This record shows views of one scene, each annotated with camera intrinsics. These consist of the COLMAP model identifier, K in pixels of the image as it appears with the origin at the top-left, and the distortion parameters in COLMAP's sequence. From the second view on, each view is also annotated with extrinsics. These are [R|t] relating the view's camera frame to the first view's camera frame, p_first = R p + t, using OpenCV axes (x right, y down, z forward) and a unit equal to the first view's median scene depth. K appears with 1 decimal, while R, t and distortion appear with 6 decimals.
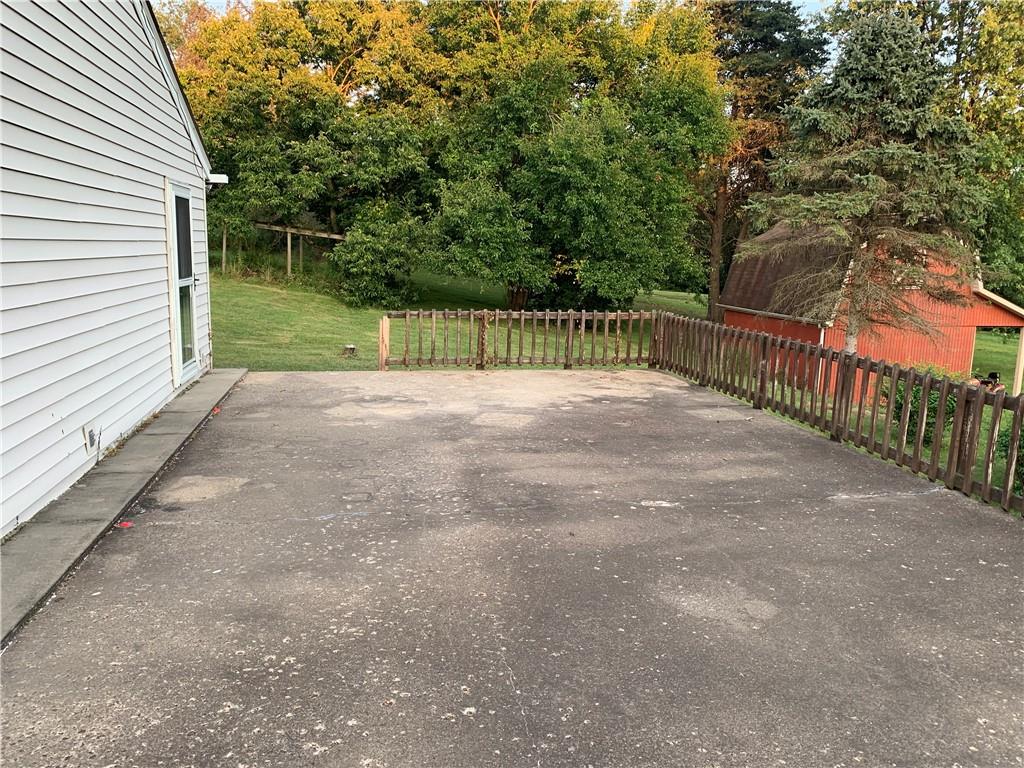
lens RADIAL K [[784.8, 0, 511.3], [0, 784.8, 384.7], [0, 0, 1]] dist [0.042148, -0.057530]
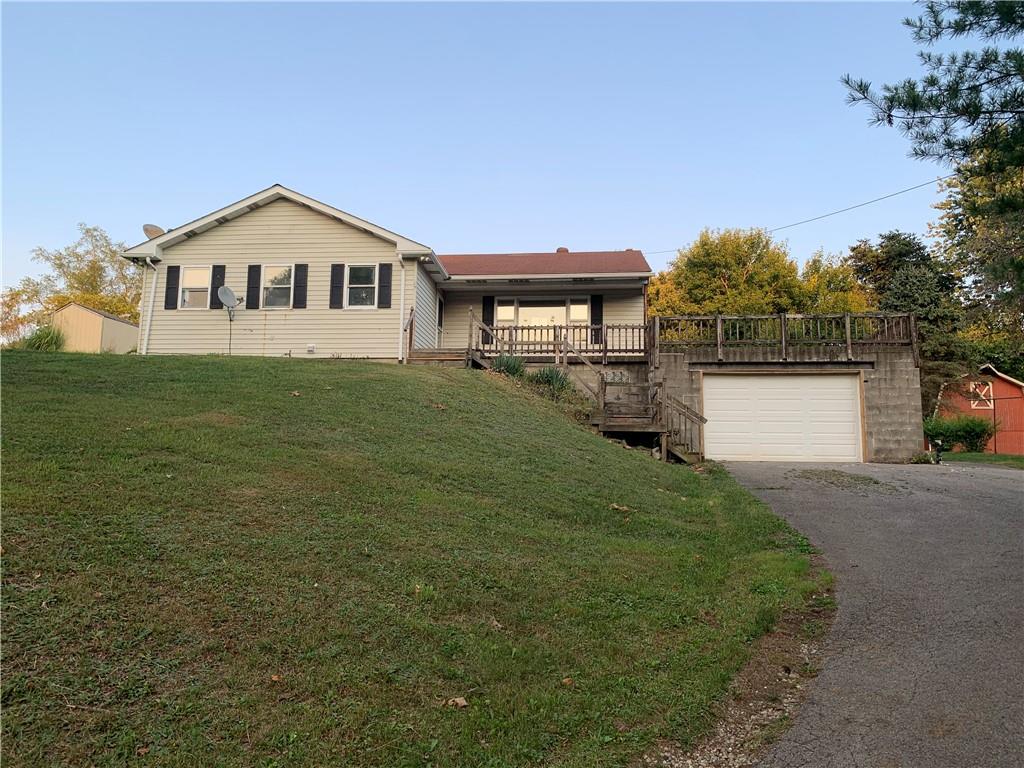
lens RADIAL K [[784.8, 0, 513.1], [0, 784.8, 386.8], [0, 0, 1]] dist [0.042148, -0.057530]
pose [[0.959892, -0.048444, -0.276154, 0.002252], [-0.036451, 0.955037, -0.294238, 0.322242], [0.277992, 0.292503, 0.914966, -0.738764]]
